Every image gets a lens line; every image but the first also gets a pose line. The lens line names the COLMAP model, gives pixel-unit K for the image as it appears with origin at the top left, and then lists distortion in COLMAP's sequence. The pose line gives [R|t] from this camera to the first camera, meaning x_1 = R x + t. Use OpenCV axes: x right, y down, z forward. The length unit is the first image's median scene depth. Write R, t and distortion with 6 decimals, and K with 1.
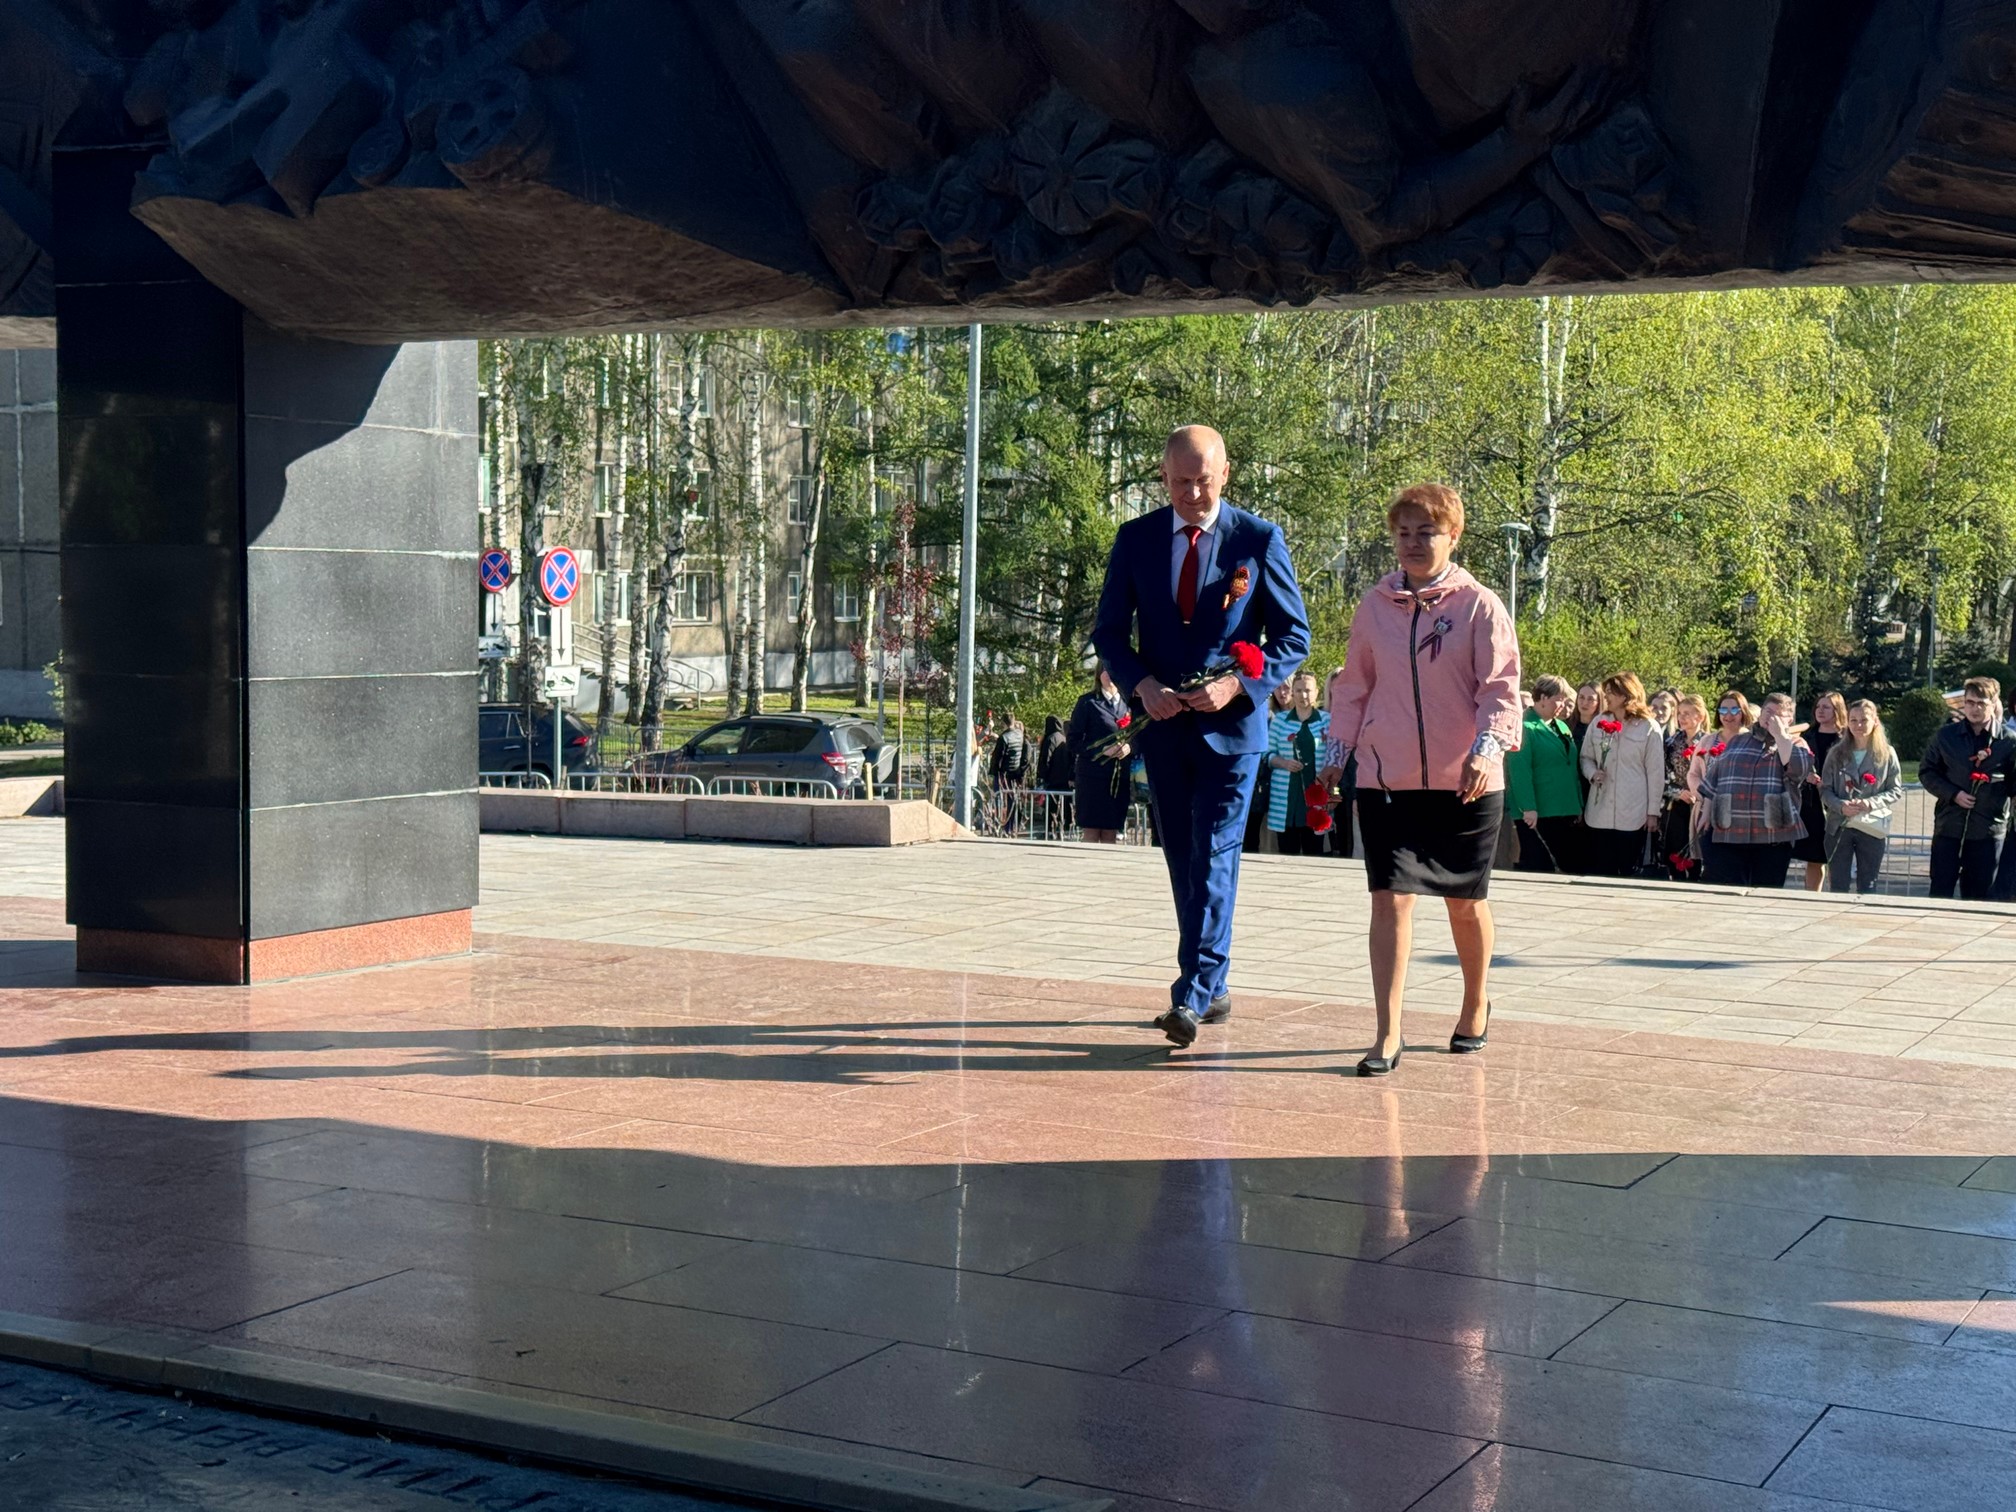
lens RADIAL K [[2835.4, 0, 1004.3], [0, 2835.4, 811.2], [0, 0, 1]] dist [0.138586, -0.178603]
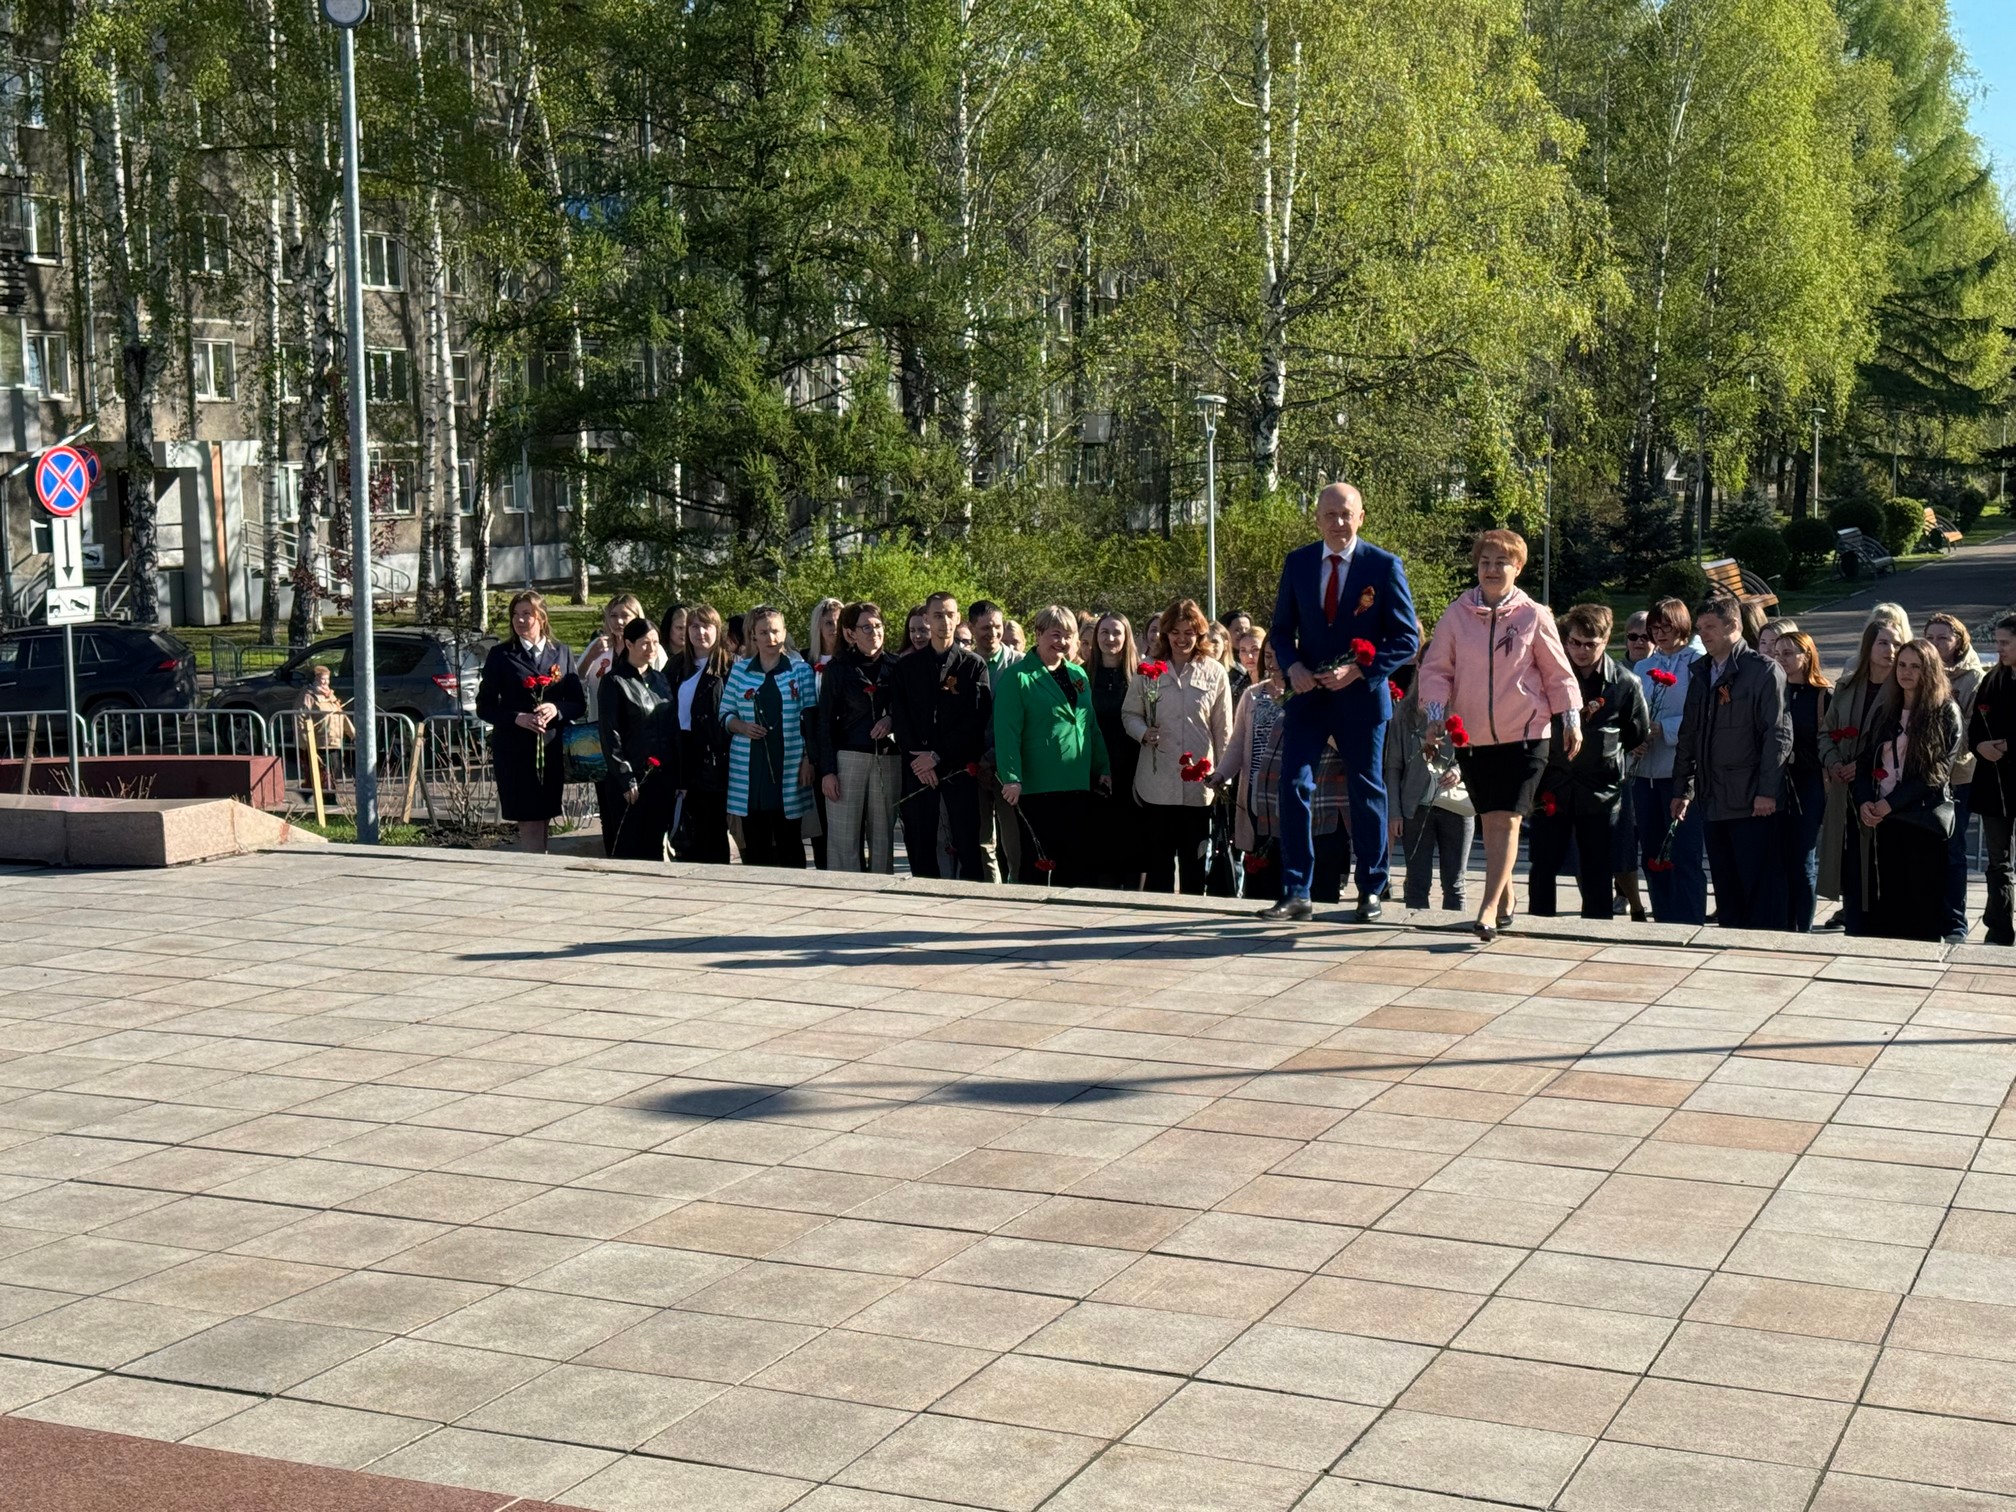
lens RADIAL K [[2870.9, 0, 1033.9], [0, 2870.9, 760.9], [0, 0, 1]] dist [0.167146, -0.223652]
pose [[0.997003, -0.032004, 0.070433, 0.230238], [0.030184, 0.999186, 0.026748, -0.049731], [-0.071232, -0.024542, 0.997158, 0.408314]]
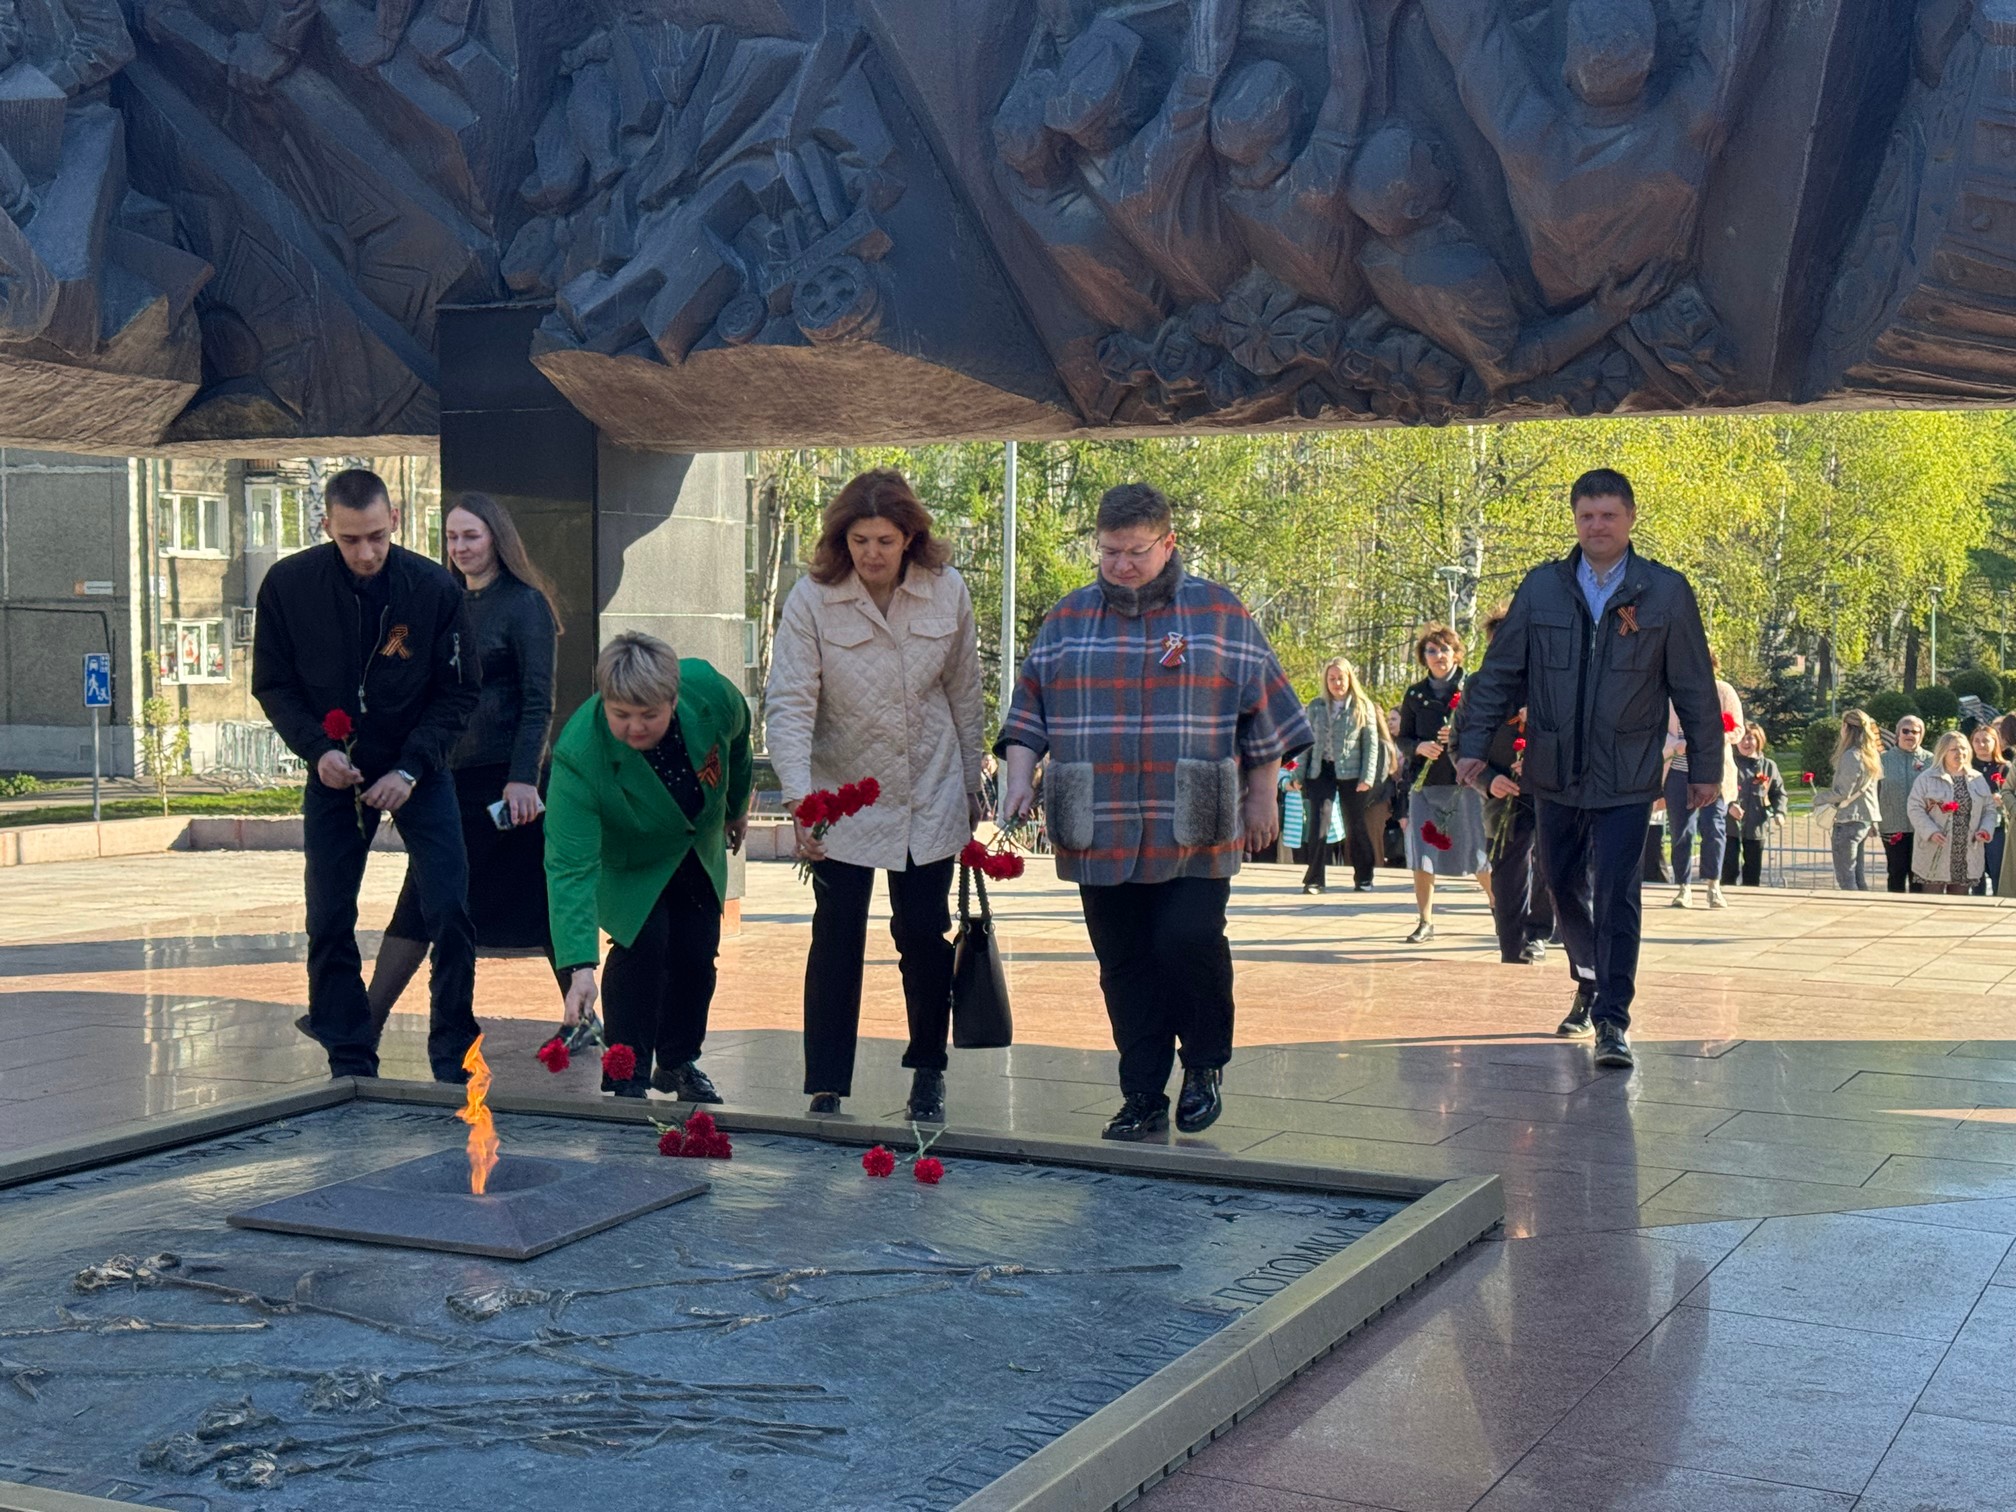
lens RADIAL K [[2870.9, 0, 1033.9], [0, 2870.9, 760.9], [0, 0, 1]] dist [0.167146, -0.223652]
pose [[0.998812, -0.014061, 0.046666, -0.119338], [0.015589, 0.999349, -0.032543, 0.017317], [-0.046178, 0.033232, 0.998380, -0.271850]]
